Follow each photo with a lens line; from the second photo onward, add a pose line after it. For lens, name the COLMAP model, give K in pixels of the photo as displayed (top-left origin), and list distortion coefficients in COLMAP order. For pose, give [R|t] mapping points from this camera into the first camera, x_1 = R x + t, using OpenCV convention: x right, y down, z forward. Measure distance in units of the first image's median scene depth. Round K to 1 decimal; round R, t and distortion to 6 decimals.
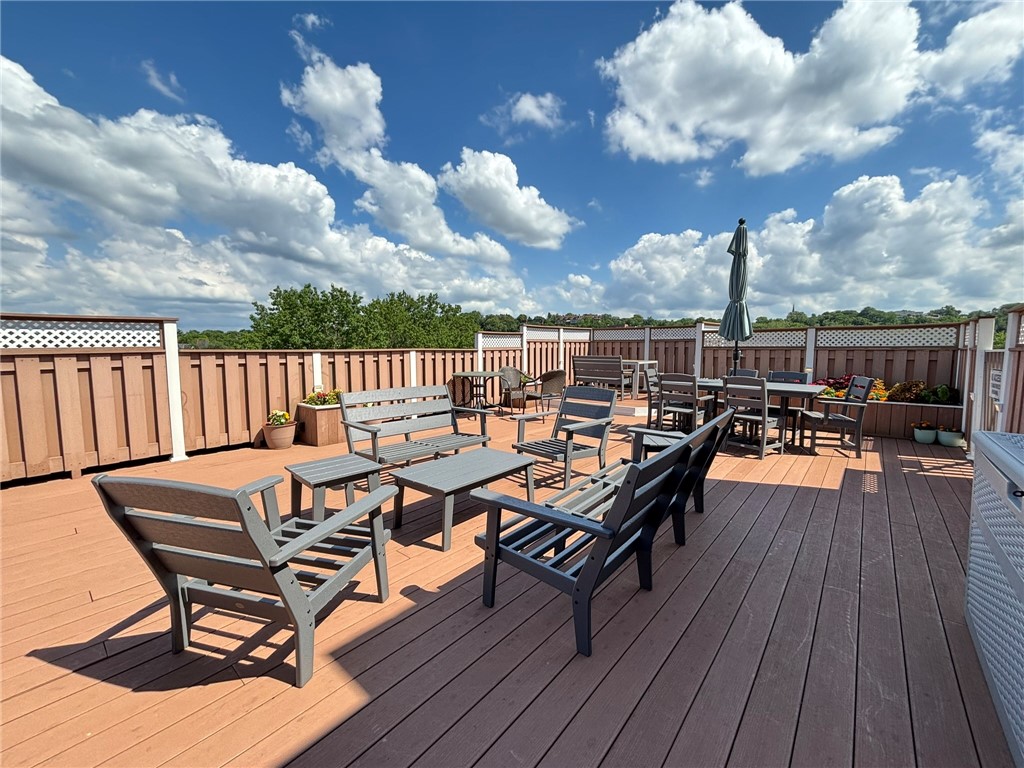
lens RADIAL K [[414.5, 0, 512.0], [0, 414.5, 384.0], [0, 0, 1]] dist [-0.000097, 0.000271]
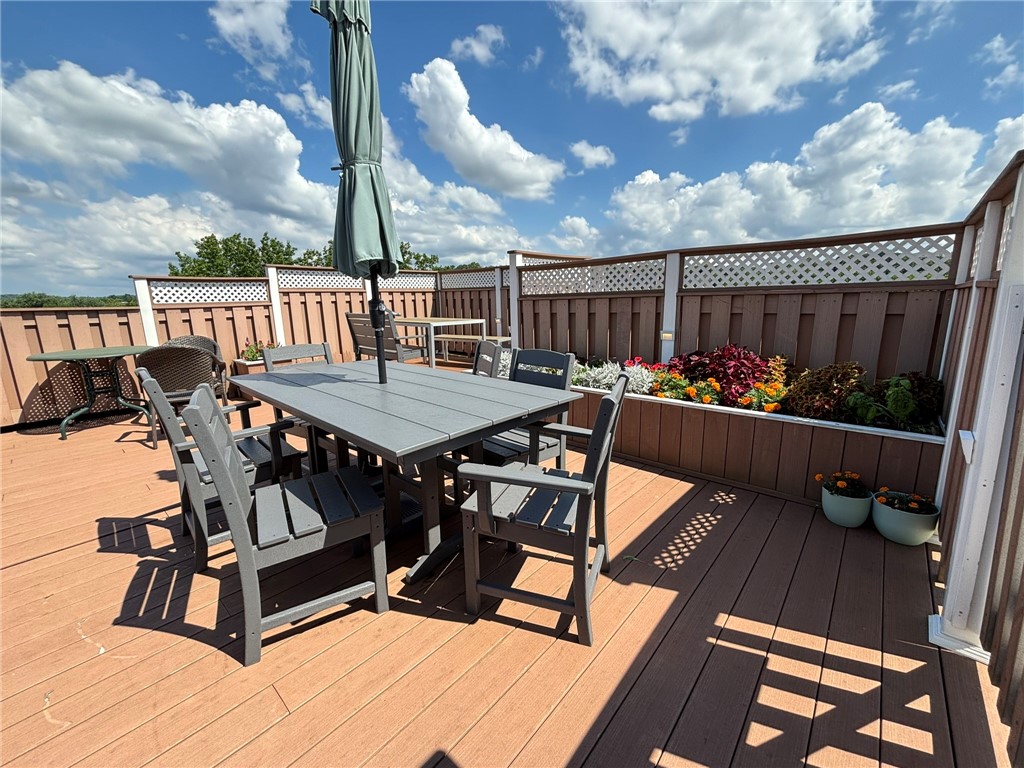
lens RADIAL K [[410.6, 0, 512.2], [0, 410.6, 381.6], [0, 0, 1]] dist [-0.006966, 0.003281]
pose [[0.999653, -0.016819, -0.020295, 0.459396], [0.018887, 0.994141, 0.106427, -0.030071], [0.018386, -0.106773, 0.994113, 0.411213]]
